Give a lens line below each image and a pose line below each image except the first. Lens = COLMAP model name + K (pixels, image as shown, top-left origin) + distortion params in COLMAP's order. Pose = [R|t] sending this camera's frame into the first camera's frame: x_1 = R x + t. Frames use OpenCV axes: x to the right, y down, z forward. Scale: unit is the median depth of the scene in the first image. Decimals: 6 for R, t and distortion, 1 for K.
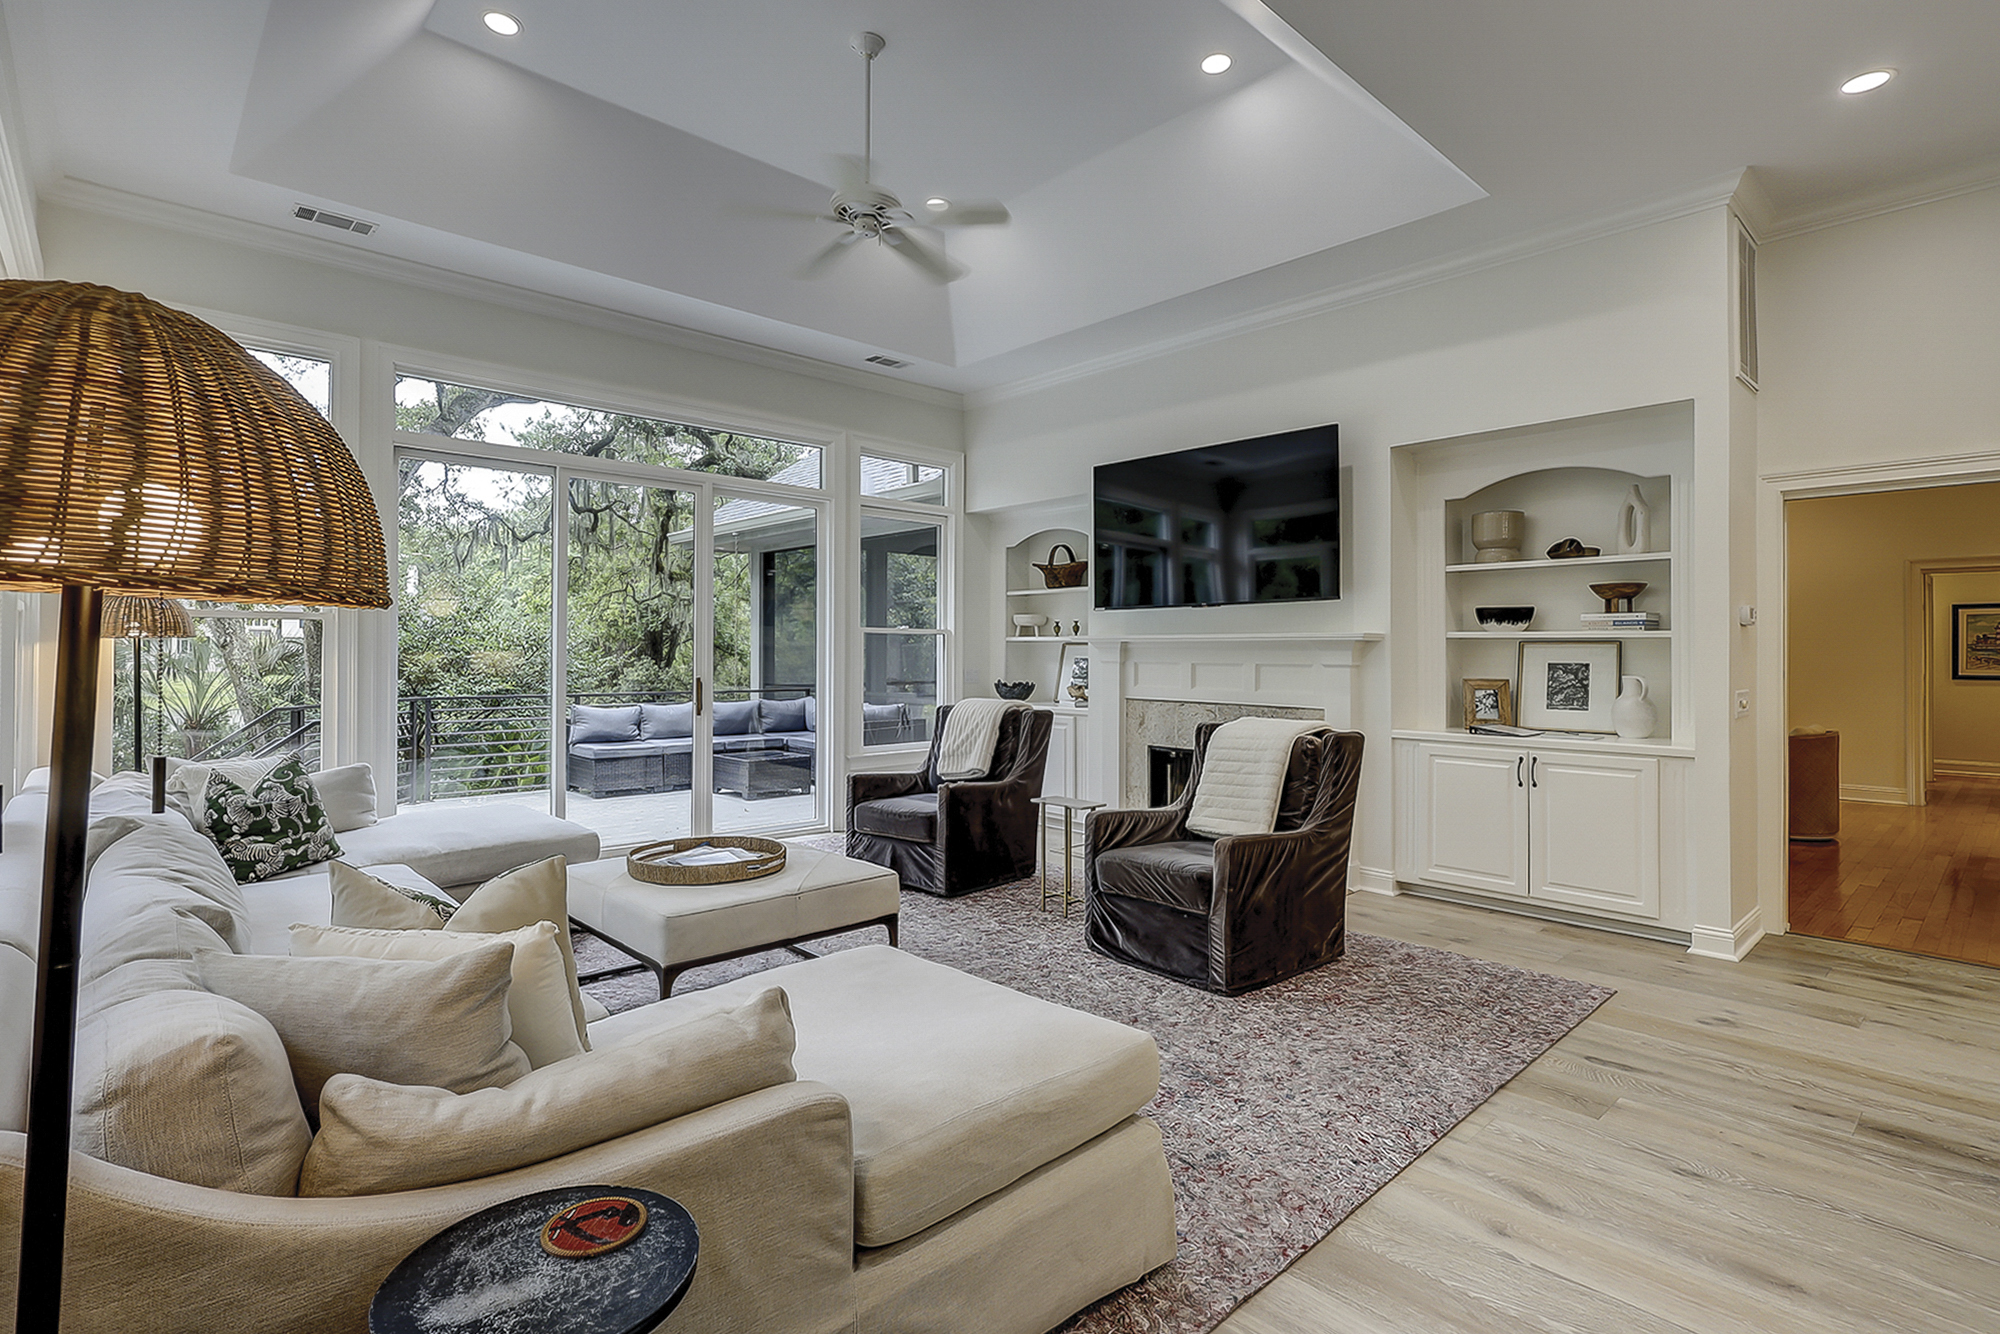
lens RADIAL K [[968.6, 0, 991.2], [0, 968.6, 647.0], [0, 0, 1]] dist [-0.002979, 0.000144]
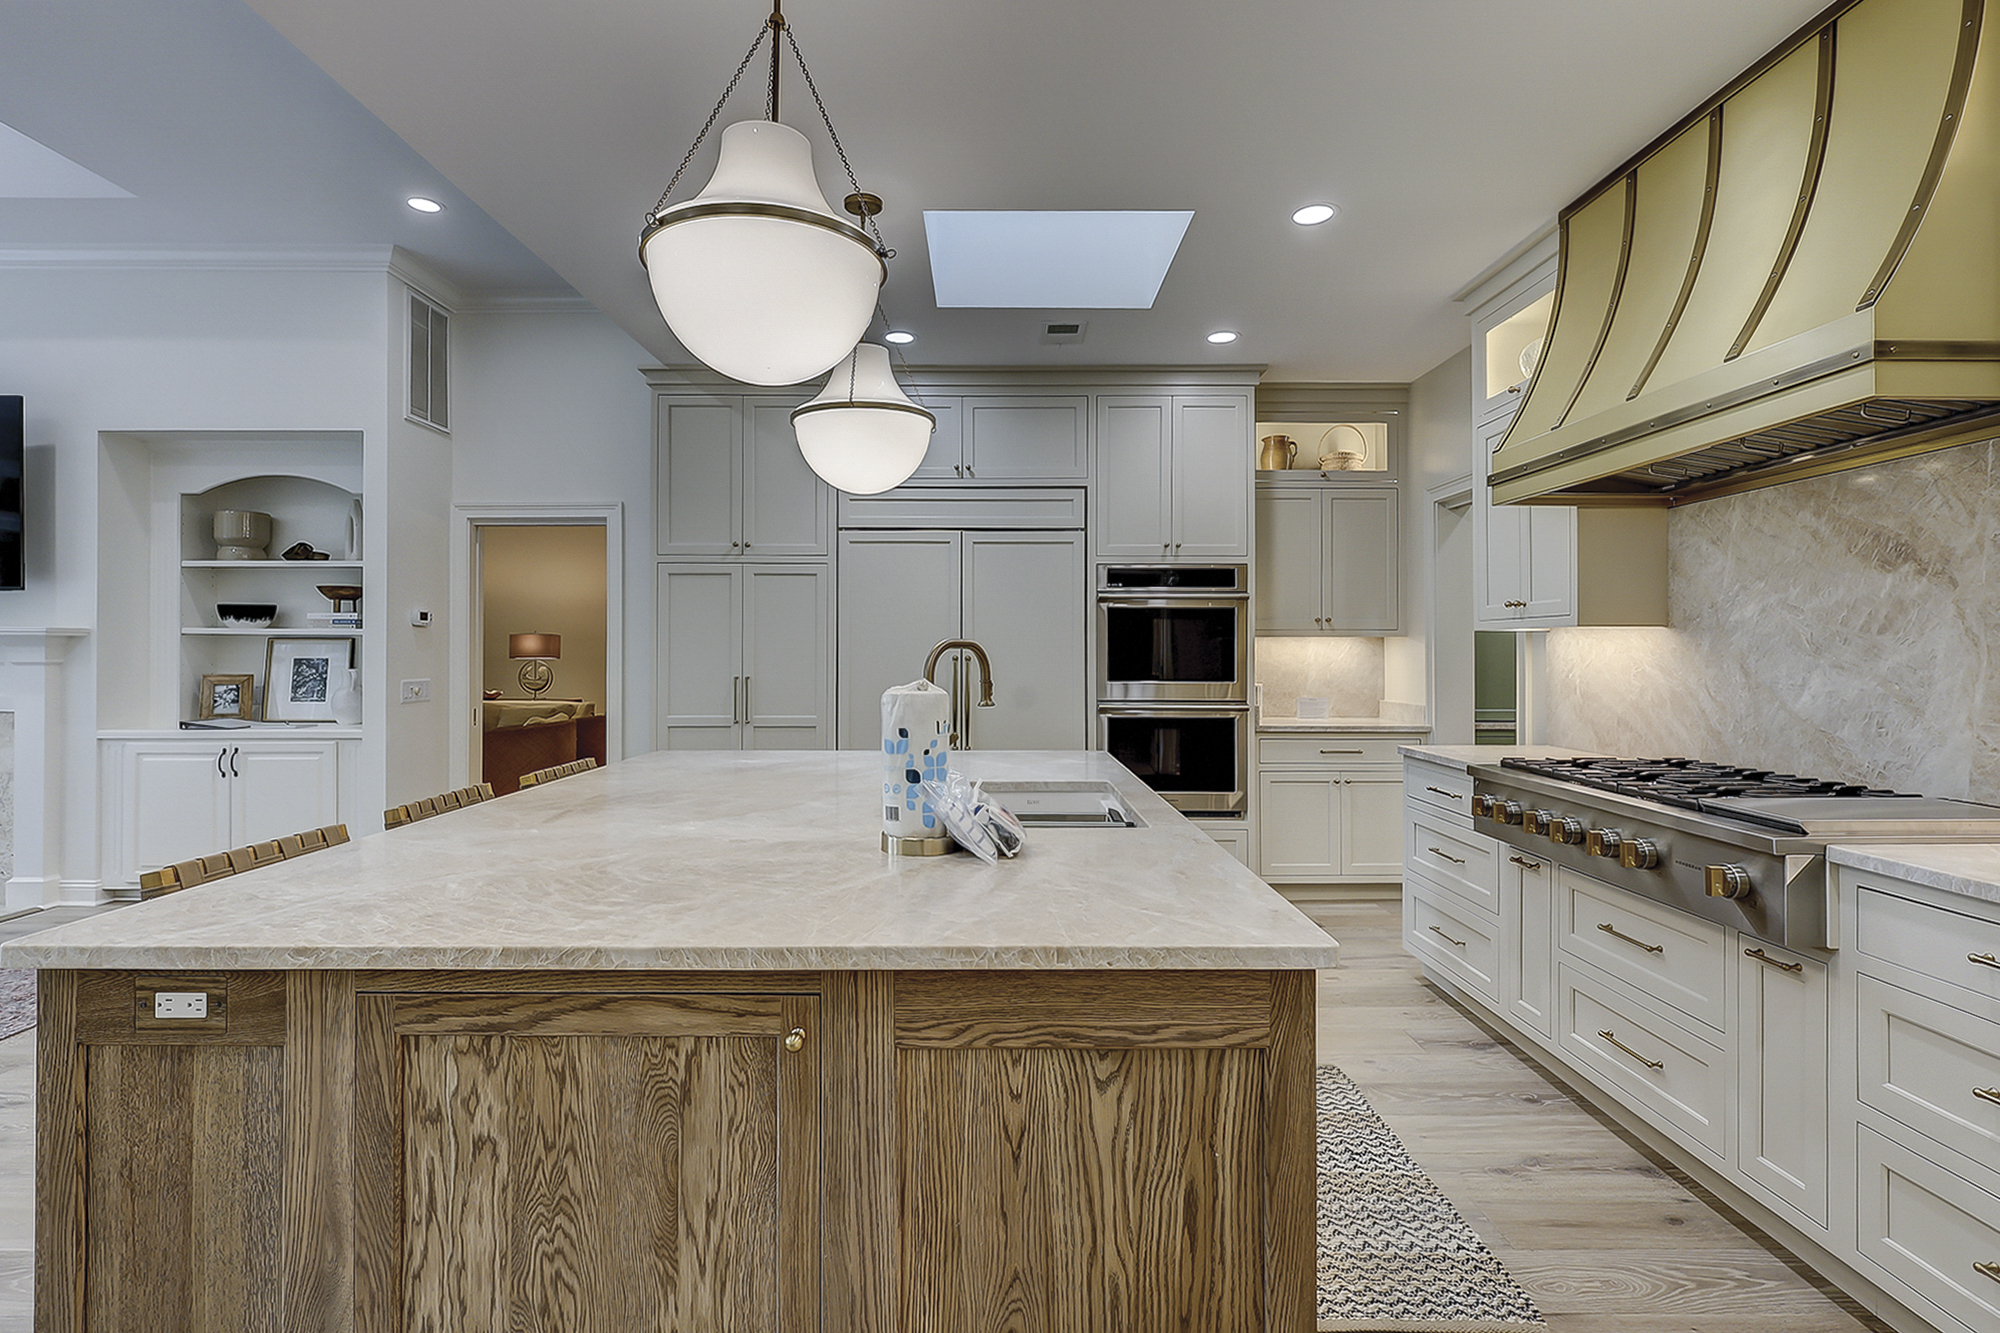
lens RADIAL K [[981.1, 0, 993.3], [0, 981.1, 643.8], [0, 0, 1]] dist [-0.005885, 0.000201]
pose [[0.672562, 0.003619, 0.740032, 0.344115], [-0.003253, 0.999993, -0.001934, 0.000270], [-0.740034, -0.001106, 0.672569, -0.331840]]
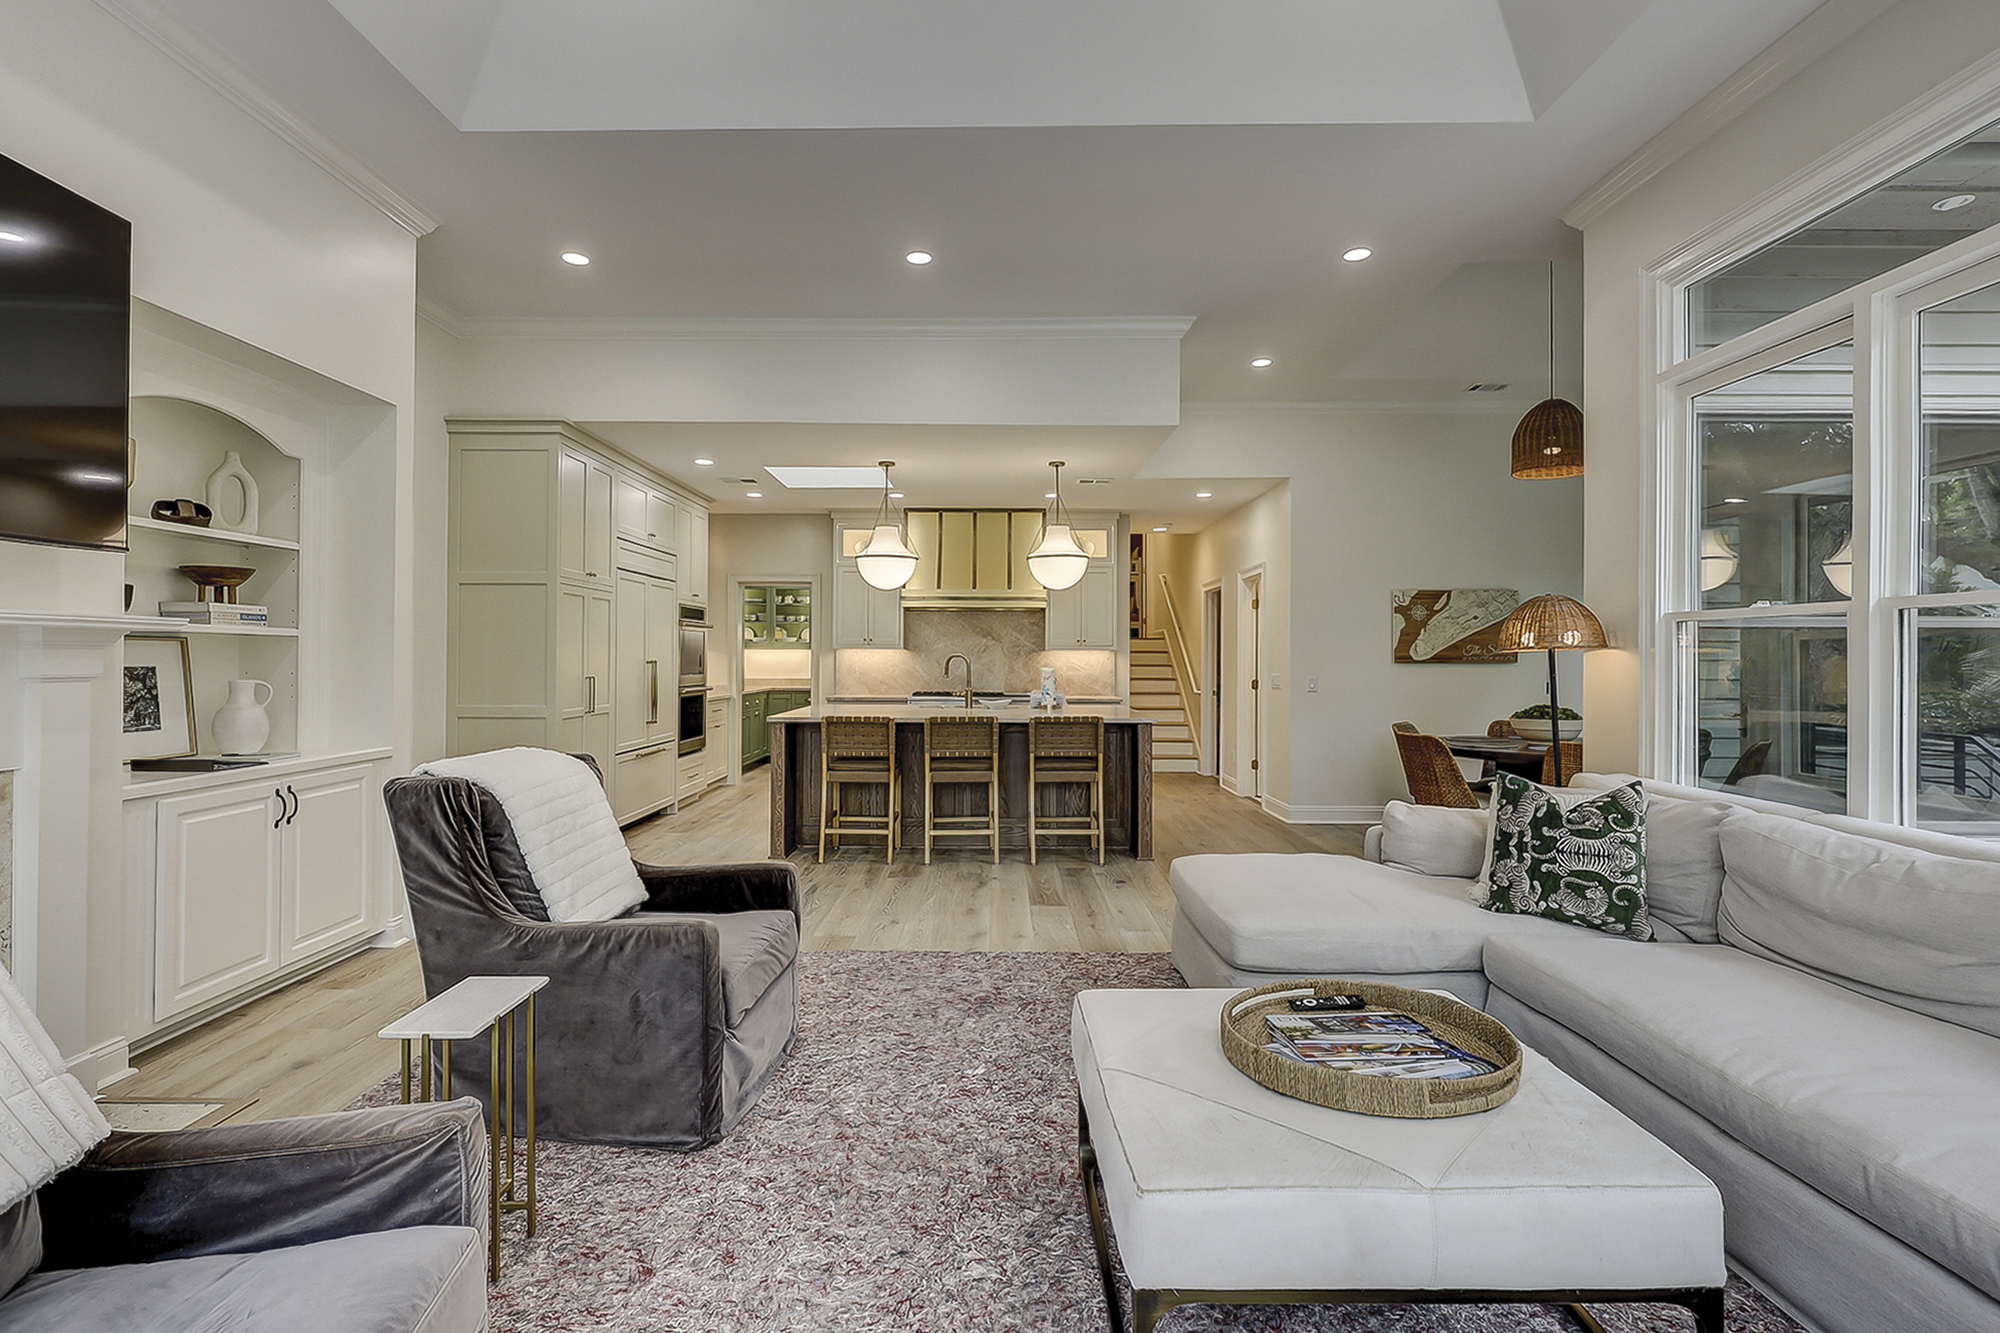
lens RADIAL K [[985.0, 0, 995.4], [0, 985.0, 649.1], [0, 0, 1]] dist [-0.003020, 0.000900]
pose [[-0.736809, -0.000513, 0.676101, -0.412476], [-0.010287, 0.999892, -0.010453, 0.005468], [-0.676023, -0.014657, -0.736735, 1.244700]]
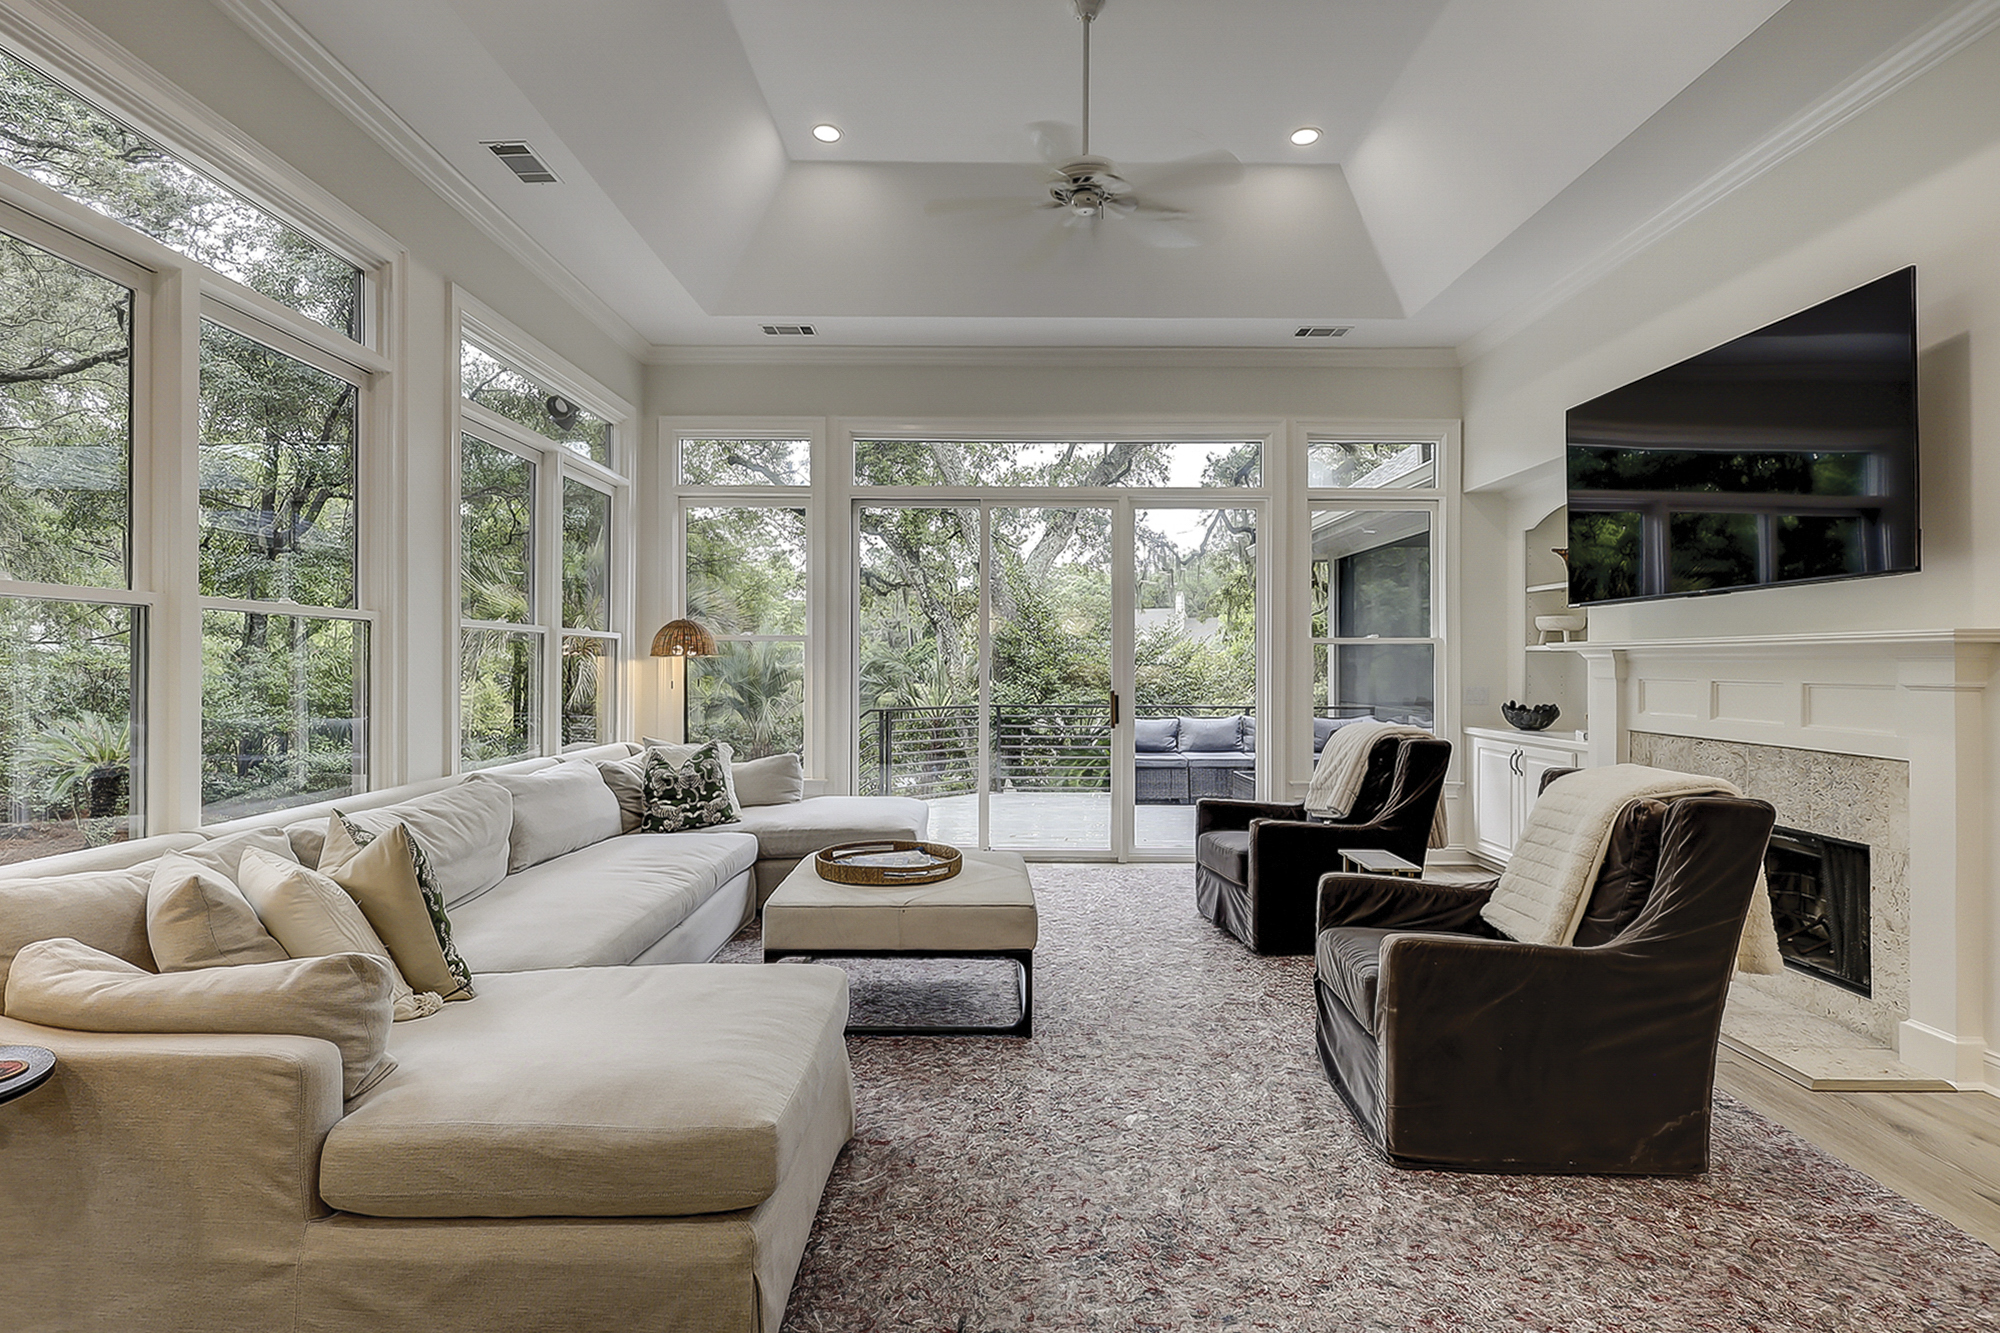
lens RADIAL K [[968.9, 0, 992.8], [0, 968.9, 659.8], [0, 0, 1]] dist [-0.001180, 0.000436]
pose [[0.734632, -0.005584, -0.678442, 0.403430], [0.004687, 0.999984, -0.003155, 0.003059], [0.678449, -0.000862, 0.734647, 0.243598]]
